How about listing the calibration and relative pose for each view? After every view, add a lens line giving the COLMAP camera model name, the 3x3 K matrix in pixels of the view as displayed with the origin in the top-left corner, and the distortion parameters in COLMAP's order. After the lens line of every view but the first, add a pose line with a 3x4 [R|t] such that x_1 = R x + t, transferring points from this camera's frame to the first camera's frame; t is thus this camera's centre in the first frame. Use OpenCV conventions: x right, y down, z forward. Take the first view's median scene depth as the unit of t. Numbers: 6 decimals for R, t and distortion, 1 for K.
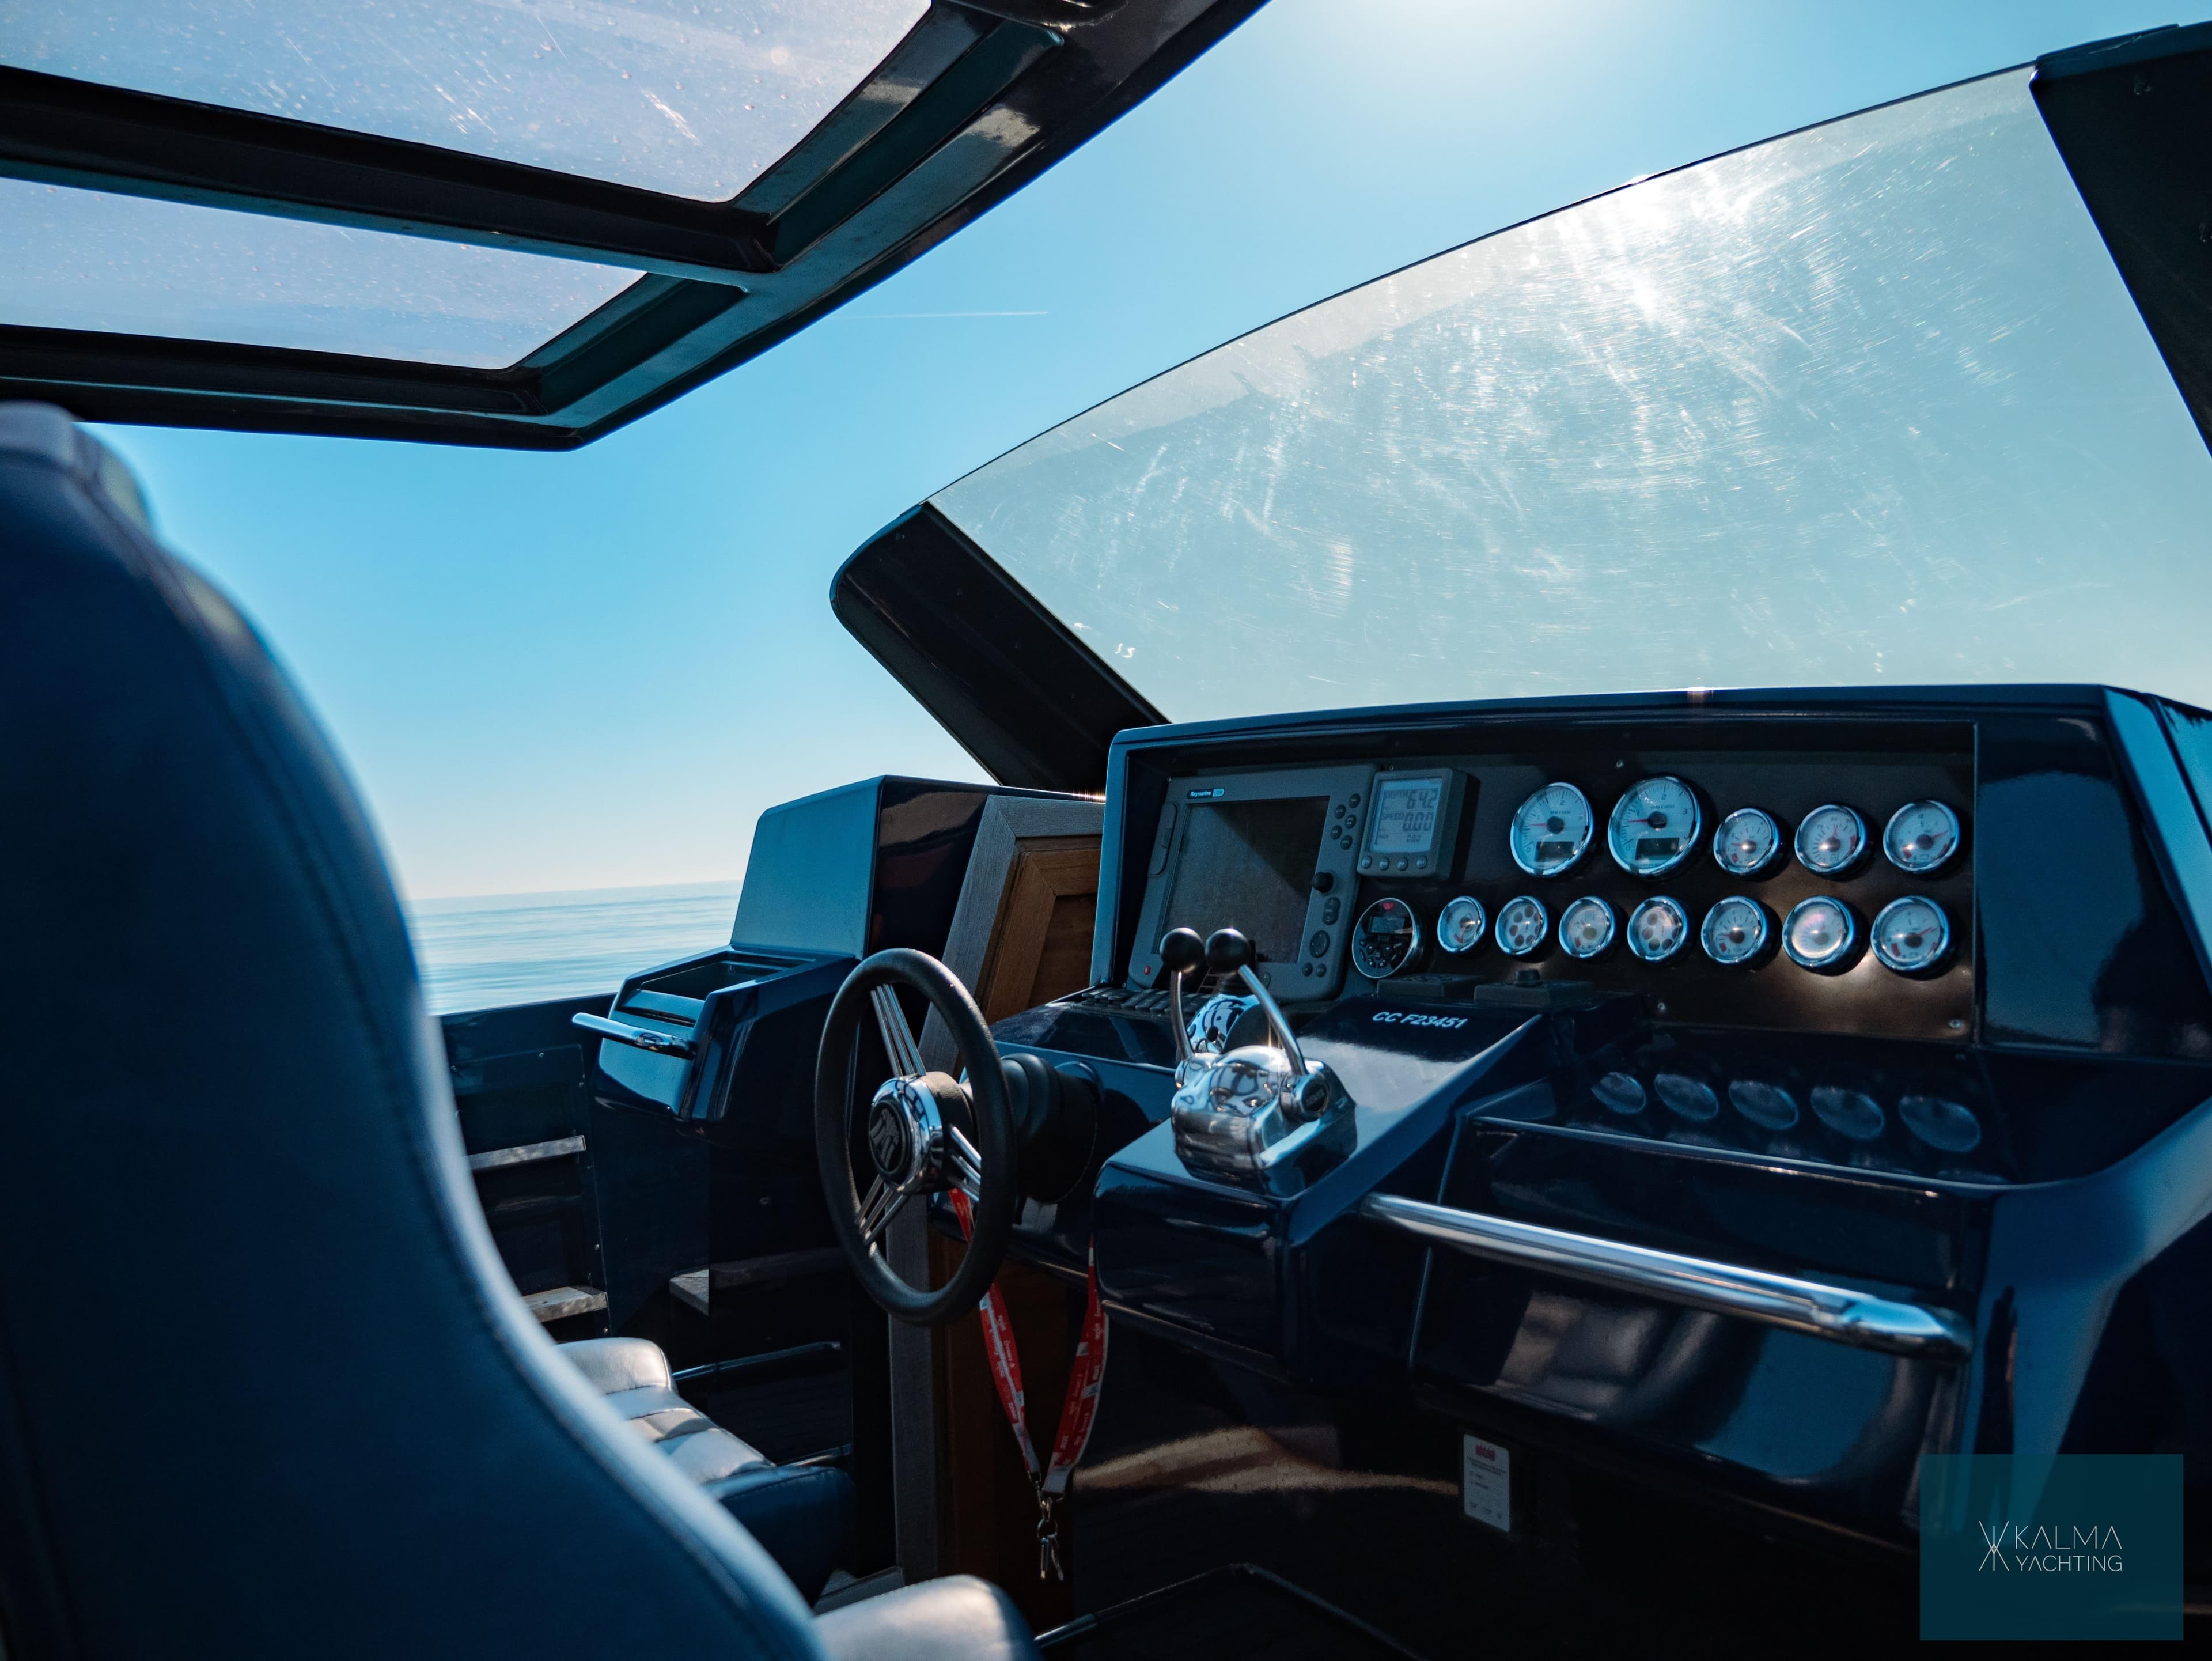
lens RADIAL K [[1621.2, 0, 1109.9], [0, 1621.2, 812.8], [0, 0, 1]] dist [-0.027085, 0.006224]
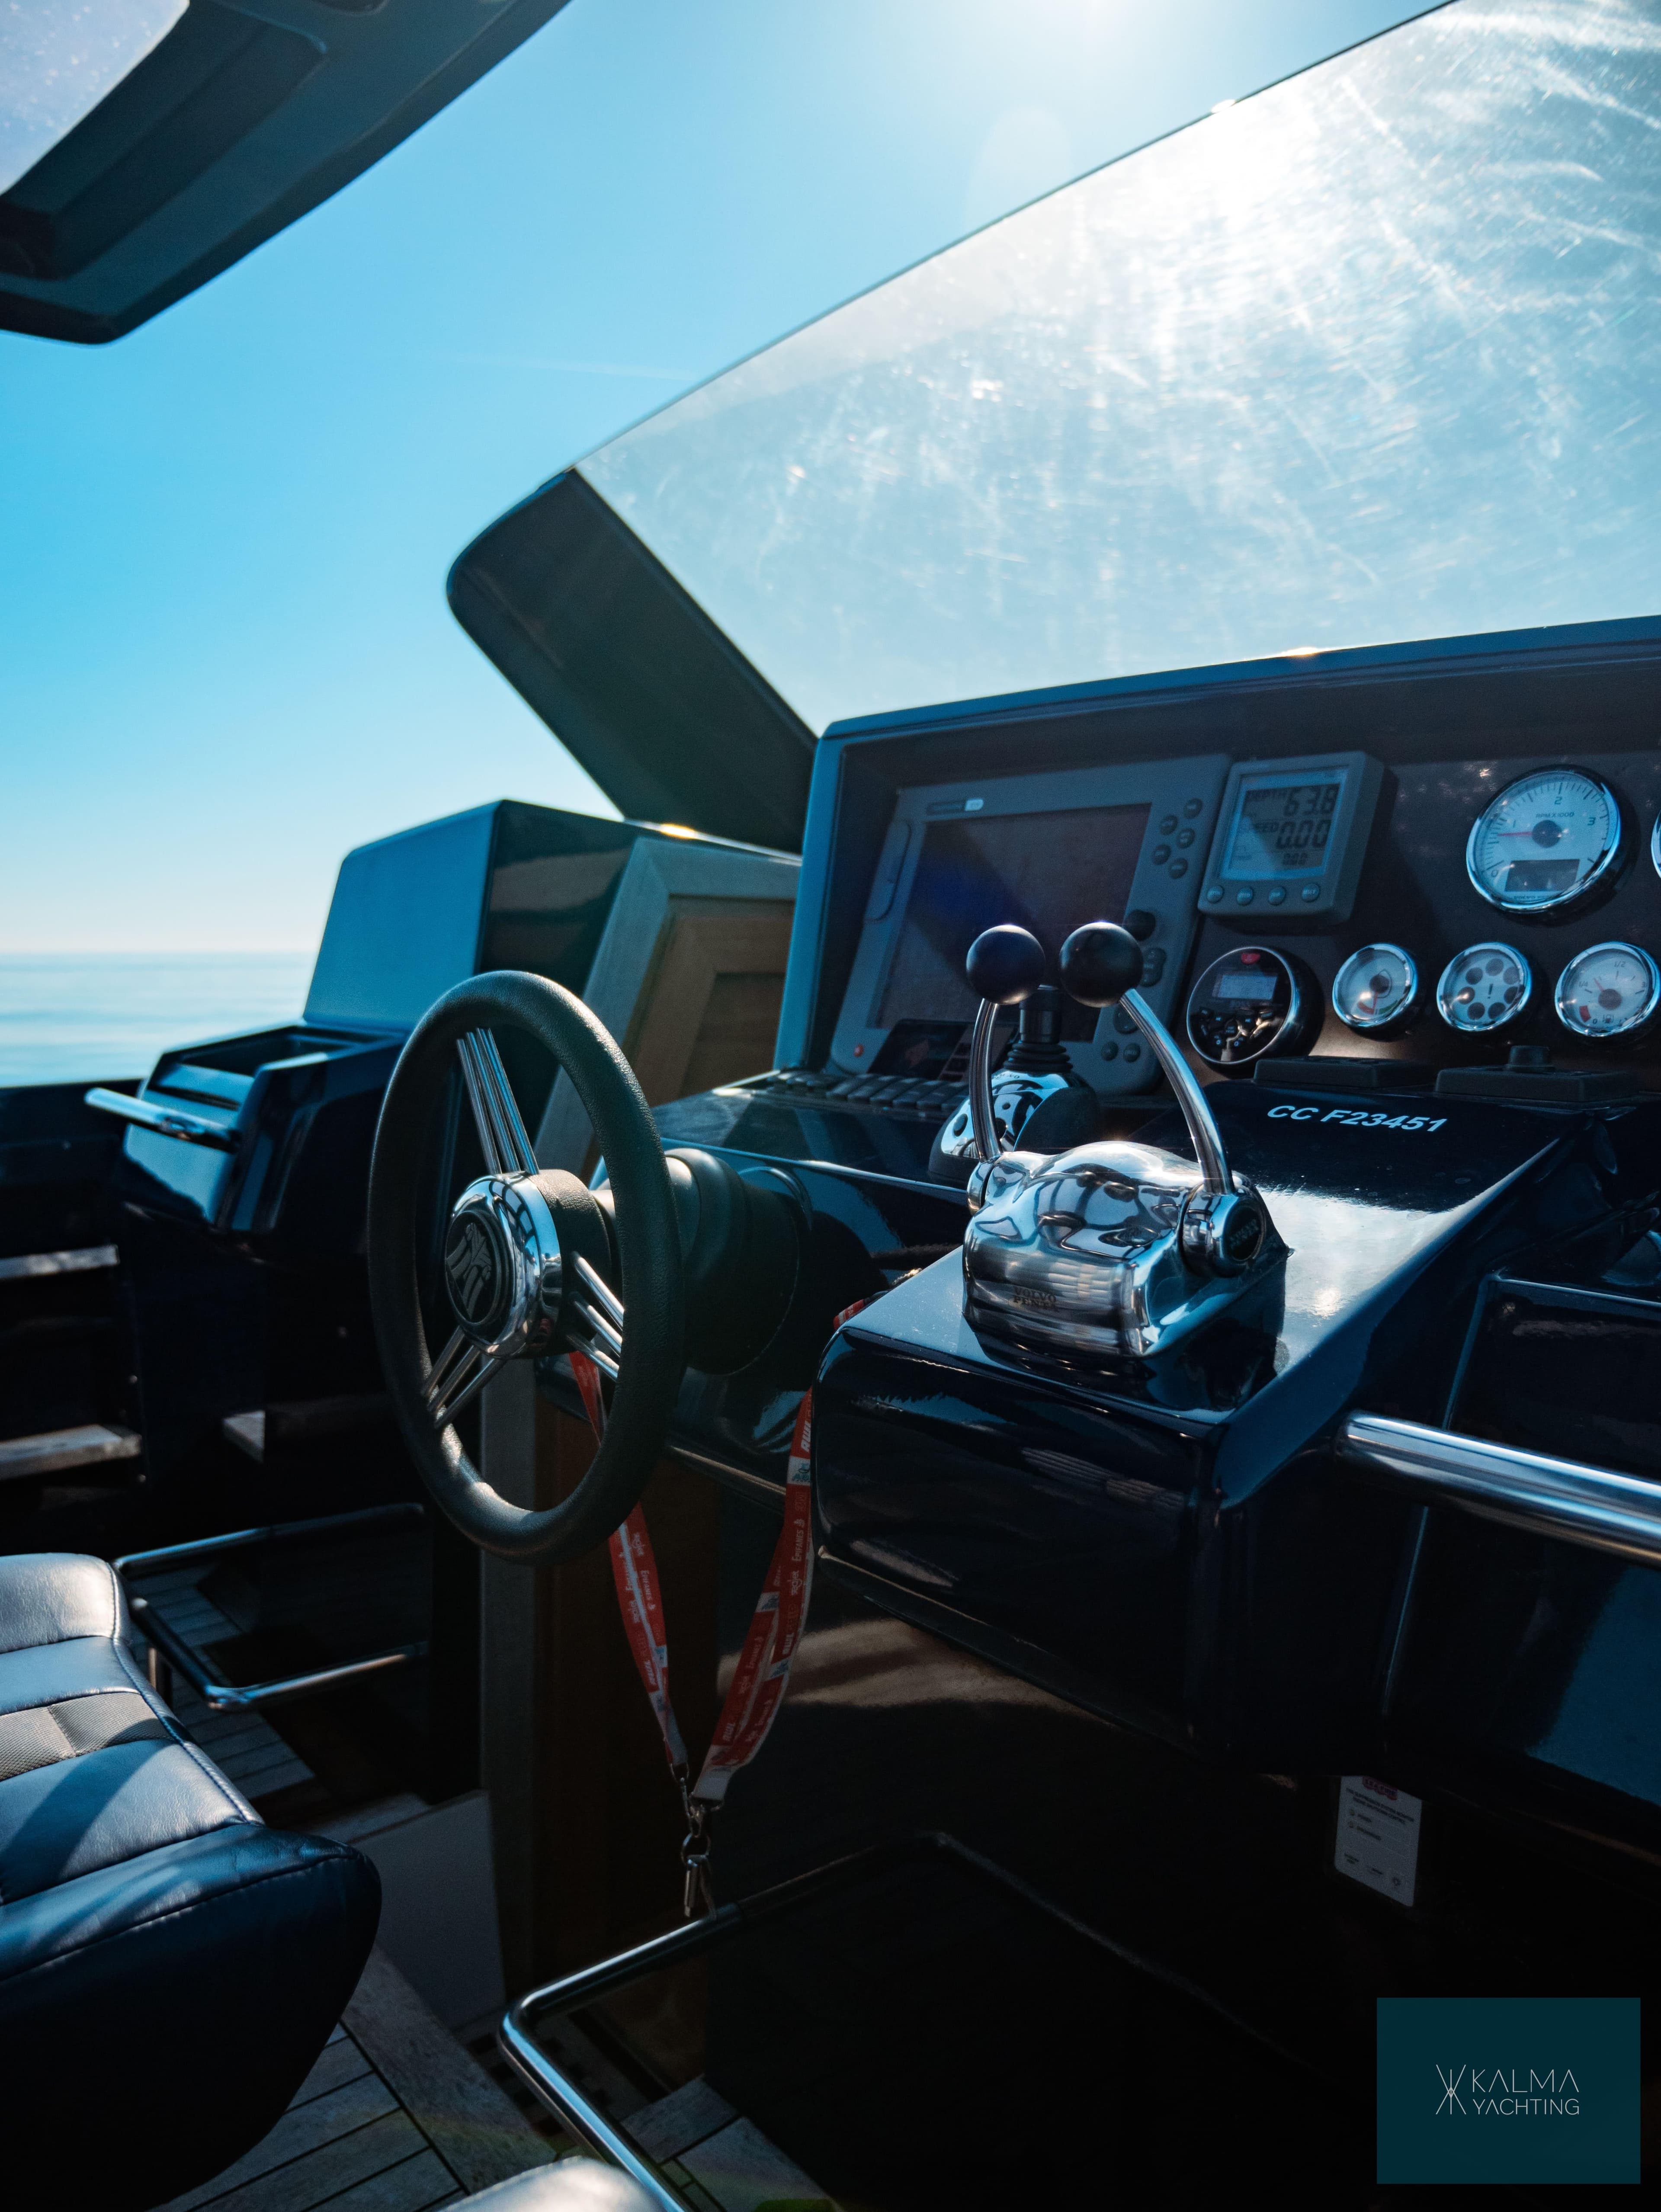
lens RADIAL K [[1621.3, 0, 825.2], [0, 1621.3, 1119.6], [0, 0, 1]] dist [-0.027085, 0.006224]
pose [[0.997109, 0.049756, 0.057420, -0.037990], [-0.055417, 0.993278, 0.101629, 0.067523], [-0.051977, -0.104518, 0.993164, 0.352477]]
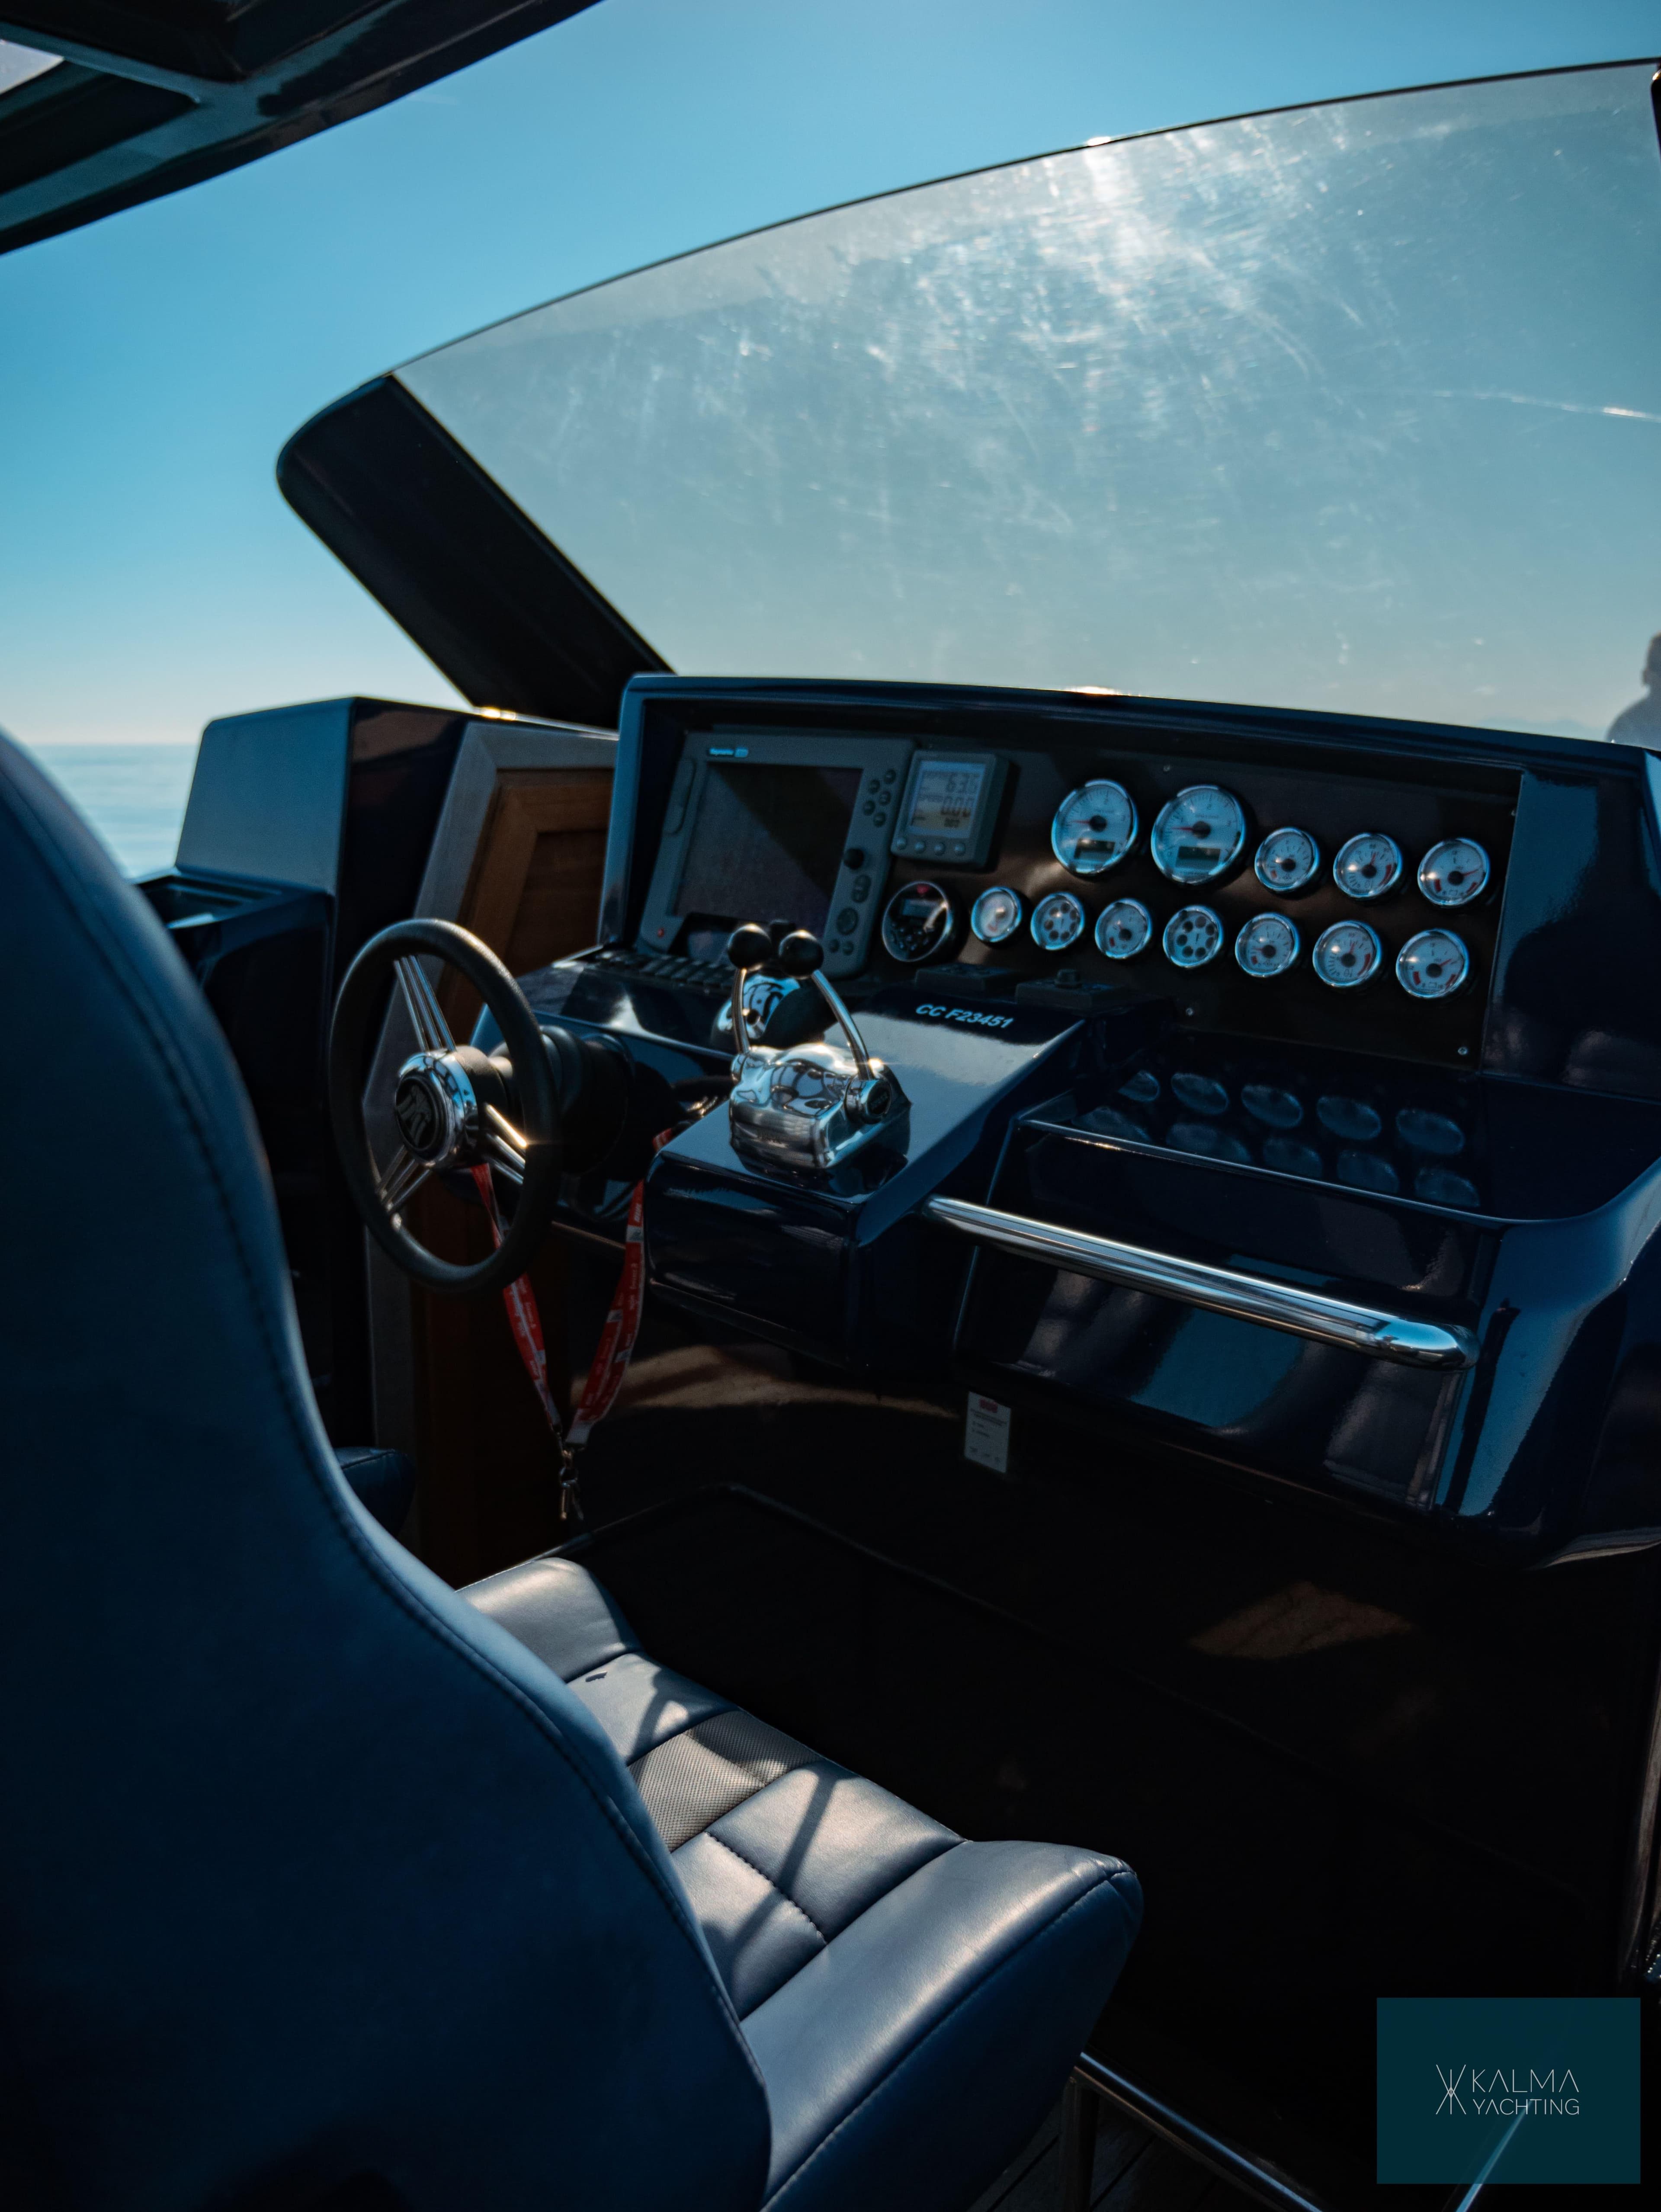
lens RADIAL K [[1626.4, 0, 860.9], [0, 1626.4, 1114.2], [0, 0, 1]] dist [-0.038457, 0.020970]
pose [[0.977919, 0.013619, 0.208540, -0.075336], [-0.064075, 0.969354, 0.237166, -0.045131], [-0.198919, -0.245291, 0.948822, 0.019578]]
